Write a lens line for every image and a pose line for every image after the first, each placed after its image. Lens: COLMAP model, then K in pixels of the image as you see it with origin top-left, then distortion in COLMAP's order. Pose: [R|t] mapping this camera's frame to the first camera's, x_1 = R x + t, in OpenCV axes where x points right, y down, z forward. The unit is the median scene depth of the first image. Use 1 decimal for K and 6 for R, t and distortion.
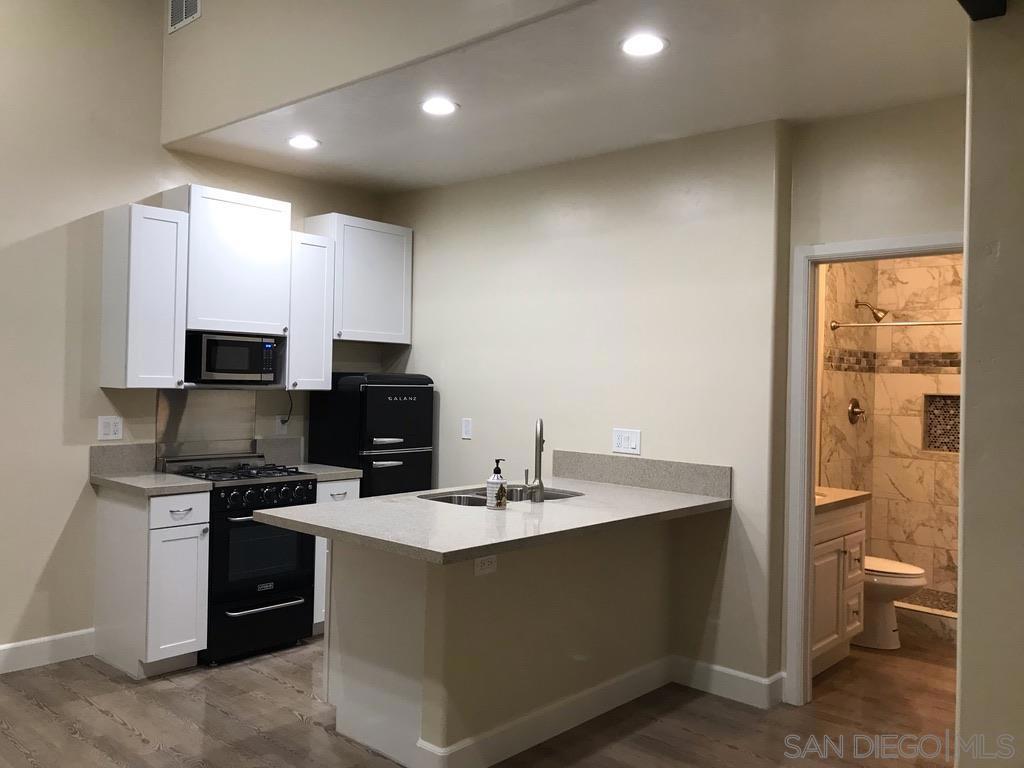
lens RADIAL K [[838.5, 0, 514.5], [0, 838.5, 377.0], [0, 0, 1]] dist [0.019535, 0.018714]
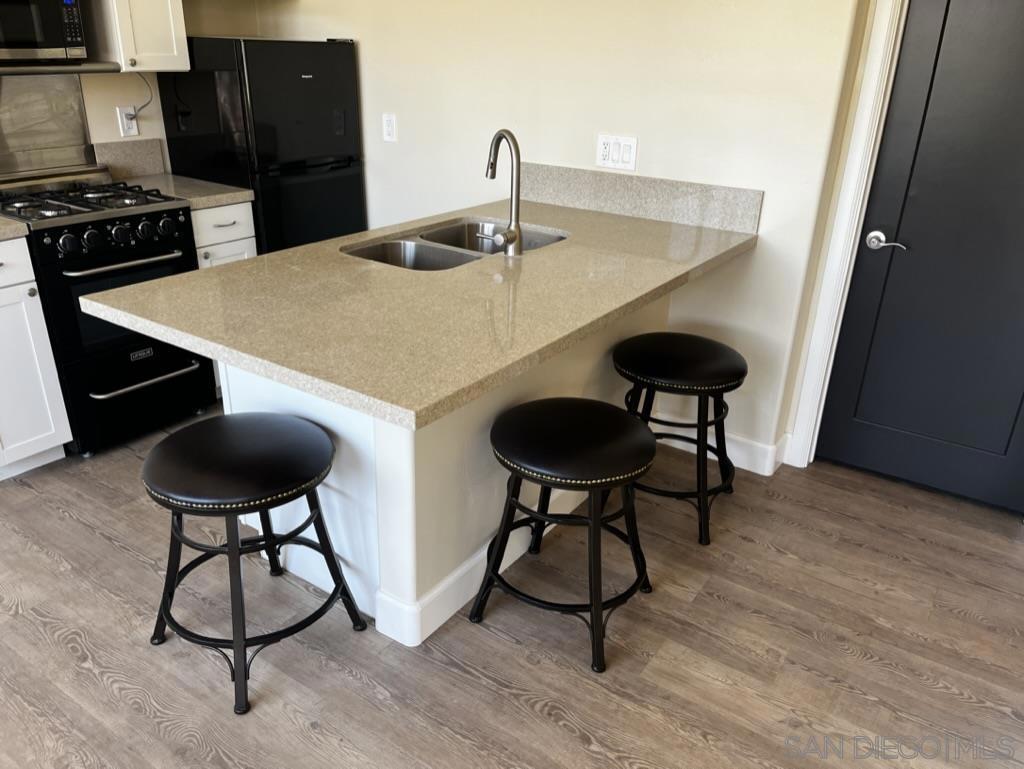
lens RADIAL K [[778.8, 0, 506.9], [0, 778.8, 385.0], [0, 0, 1]] dist [0.036785, -0.004401]
pose [[0.992479, -0.044822, 0.113916, -0.046703], [-0.005794, 0.912316, 0.409445, -0.016002], [-0.122279, -0.407026, 0.905195, 0.284676]]
